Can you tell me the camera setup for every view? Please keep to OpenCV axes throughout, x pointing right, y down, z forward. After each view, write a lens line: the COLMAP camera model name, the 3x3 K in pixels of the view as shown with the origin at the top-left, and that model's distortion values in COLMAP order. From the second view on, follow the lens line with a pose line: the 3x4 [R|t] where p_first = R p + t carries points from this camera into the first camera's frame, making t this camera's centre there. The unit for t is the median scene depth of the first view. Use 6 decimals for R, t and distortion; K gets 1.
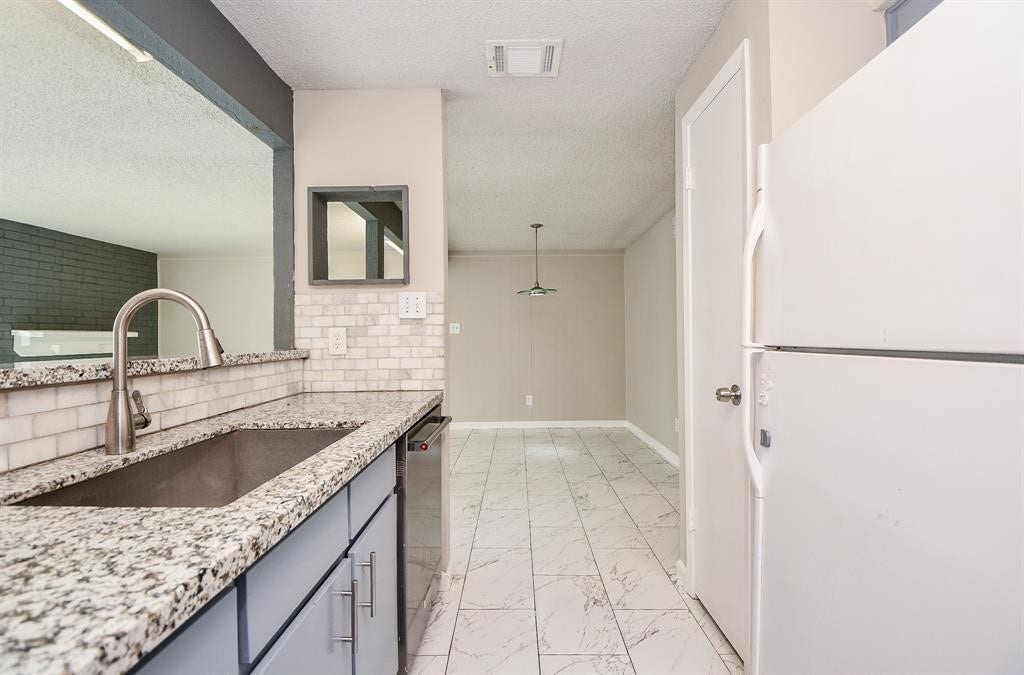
lens RADIAL K [[473.6, 0, 508.2], [0, 473.6, 342.1], [0, 0, 1]] dist [0.000800, 0.000046]
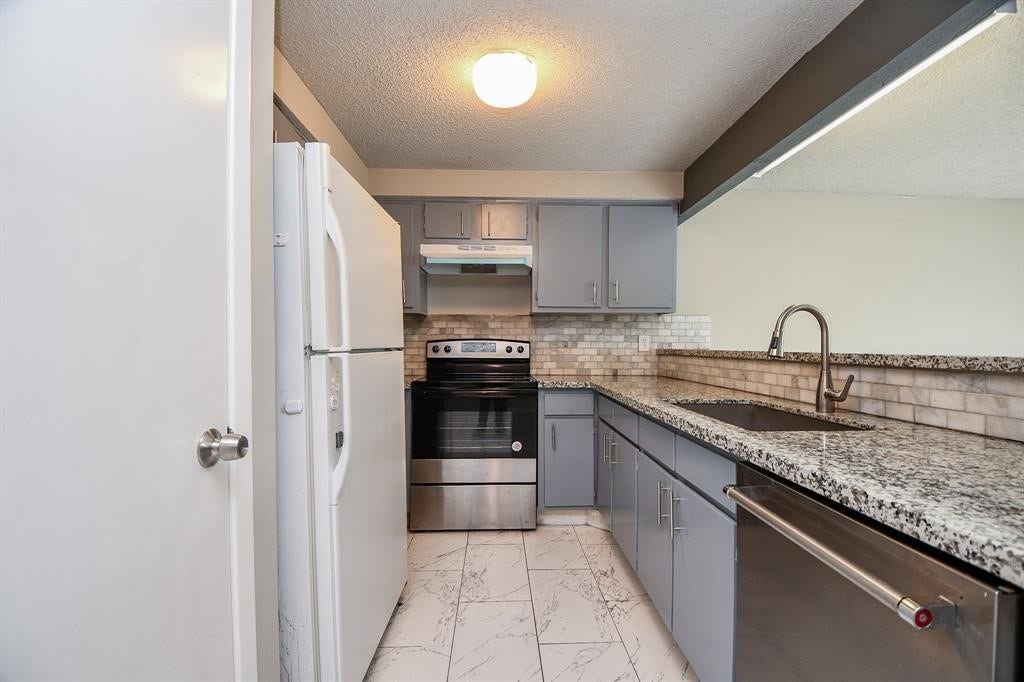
lens RADIAL K [[464.7, 0, 516.5], [0, 464.7, 346.3], [0, 0, 1]] dist [-0.001026, -0.000276]
pose [[-0.998317, 0.004855, -0.057782, 0.124097], [0.003920, 0.999860, 0.016270, -0.002074], [0.057853, 0.016016, -0.998197, 1.191263]]
